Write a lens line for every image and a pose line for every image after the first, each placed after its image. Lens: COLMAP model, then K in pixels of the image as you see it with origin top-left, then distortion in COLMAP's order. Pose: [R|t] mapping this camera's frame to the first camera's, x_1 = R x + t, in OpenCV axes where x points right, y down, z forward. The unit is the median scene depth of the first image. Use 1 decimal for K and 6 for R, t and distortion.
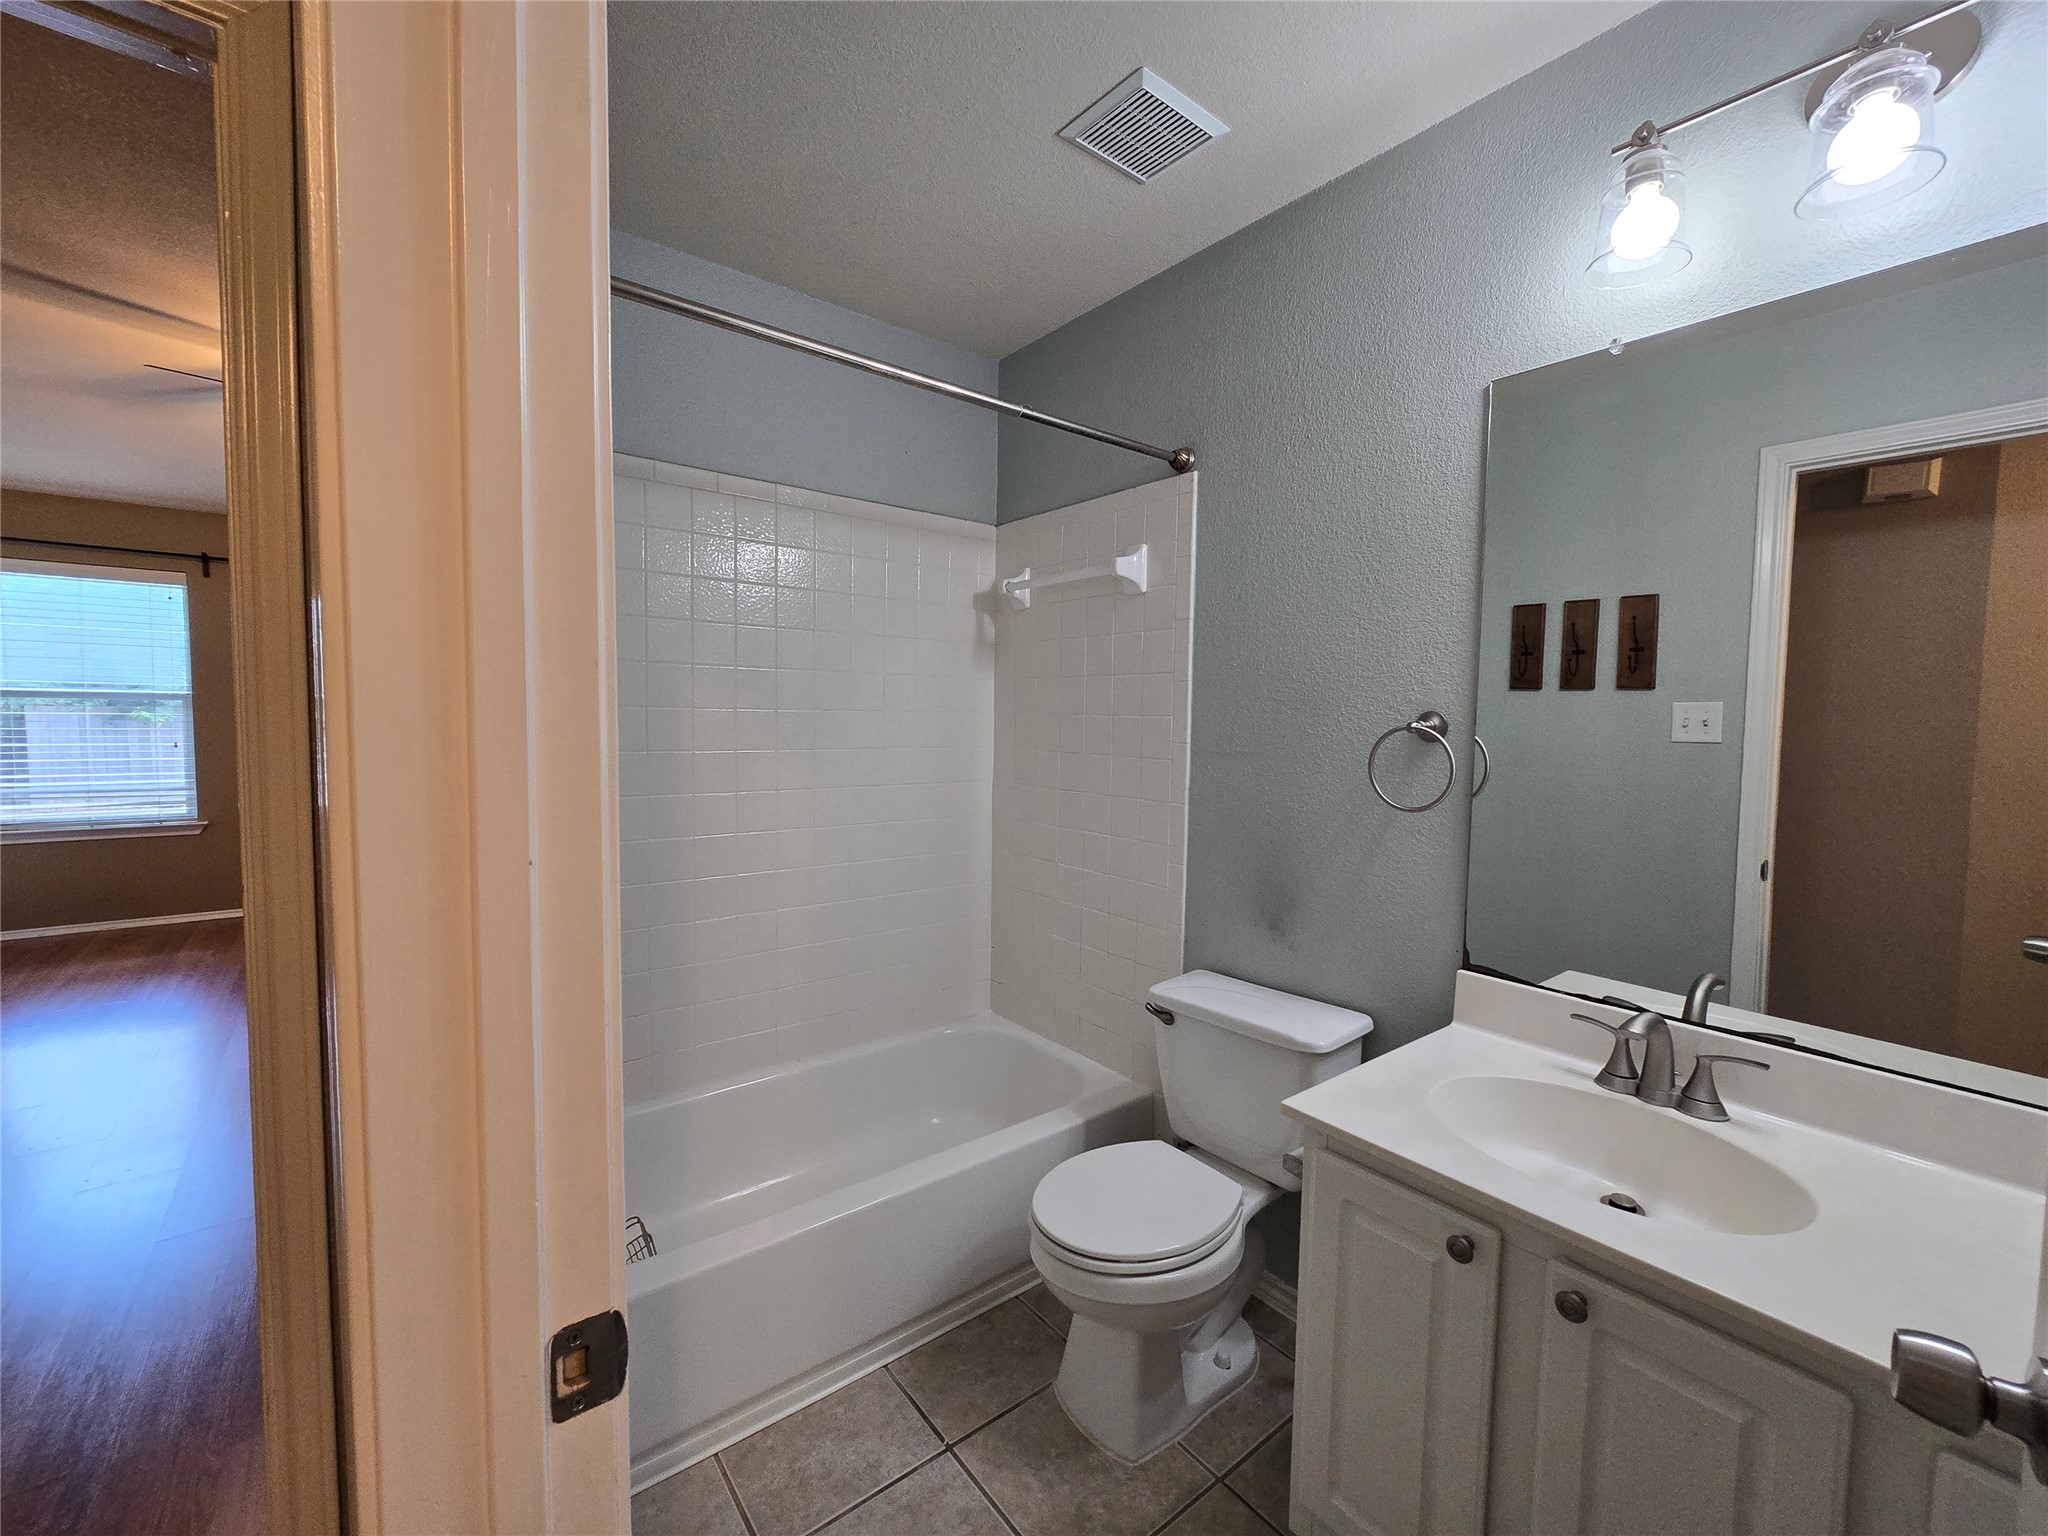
lens RADIAL K [[834.7, 0, 1031.8], [0, 834.7, 768.0], [0, 0, 1]] dist [-0.002671, 0.000191]
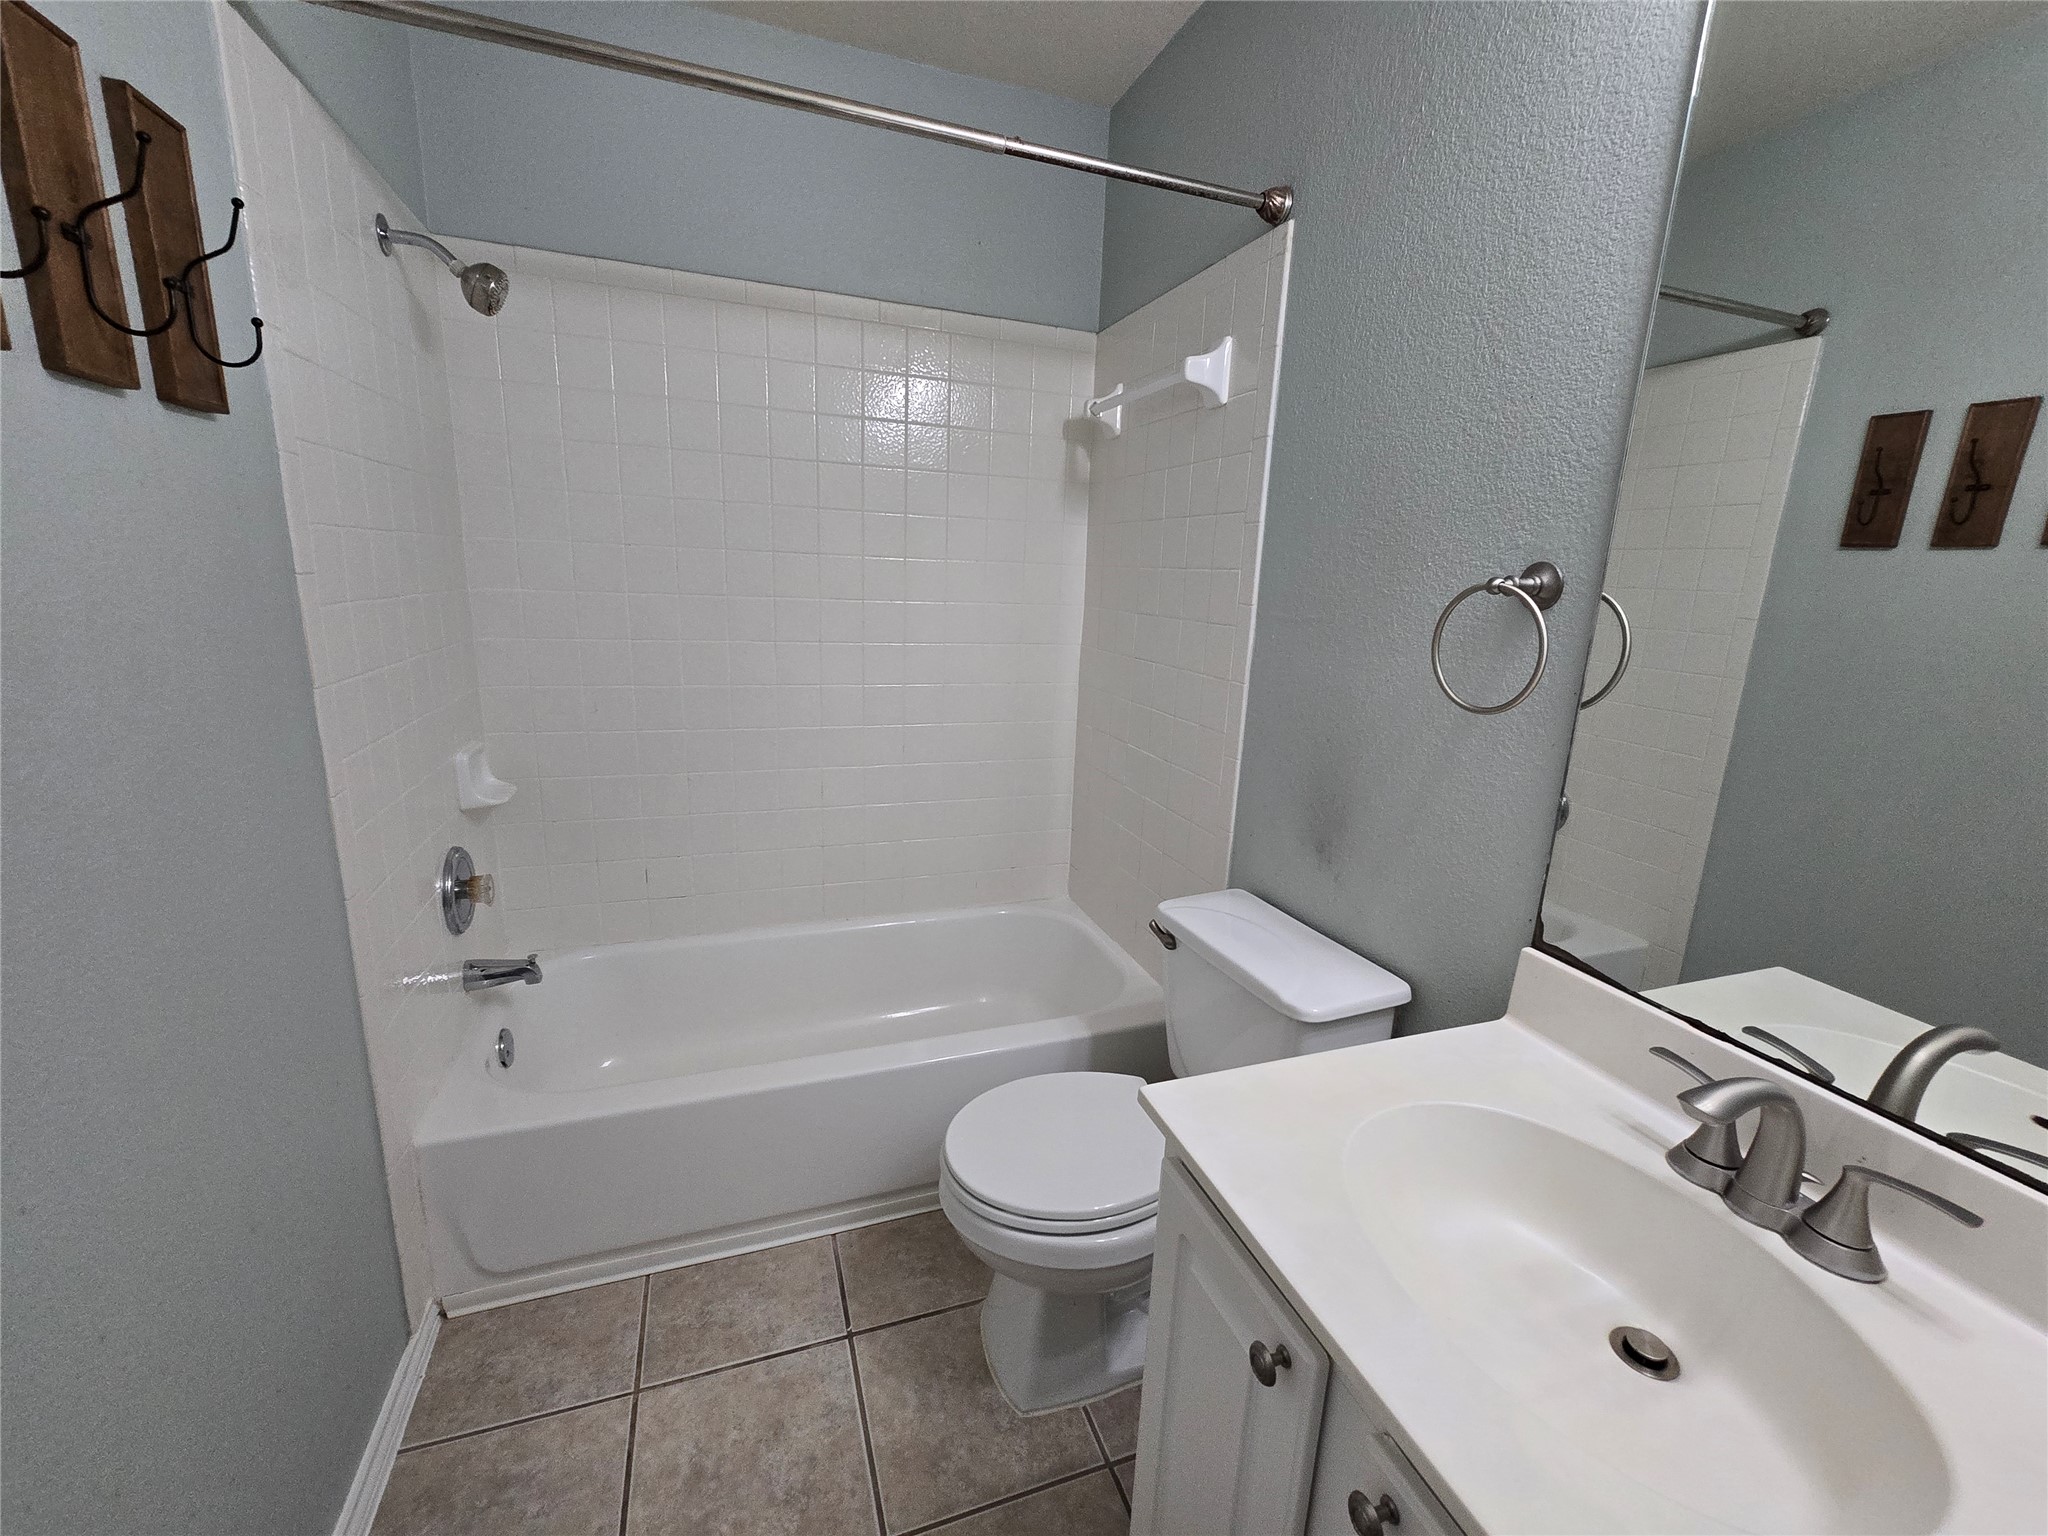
lens RADIAL K [[840.4, 0, 1022.3], [0, 840.4, 767.3], [0, 0, 1]] dist [-0.002419, 0.000657]
pose [[0.947961, 0.093662, -0.304297, 0.287966], [-0.044774, 0.985469, 0.163845, 0.000333], [0.315222, -0.141695, 0.938380, 0.217800]]
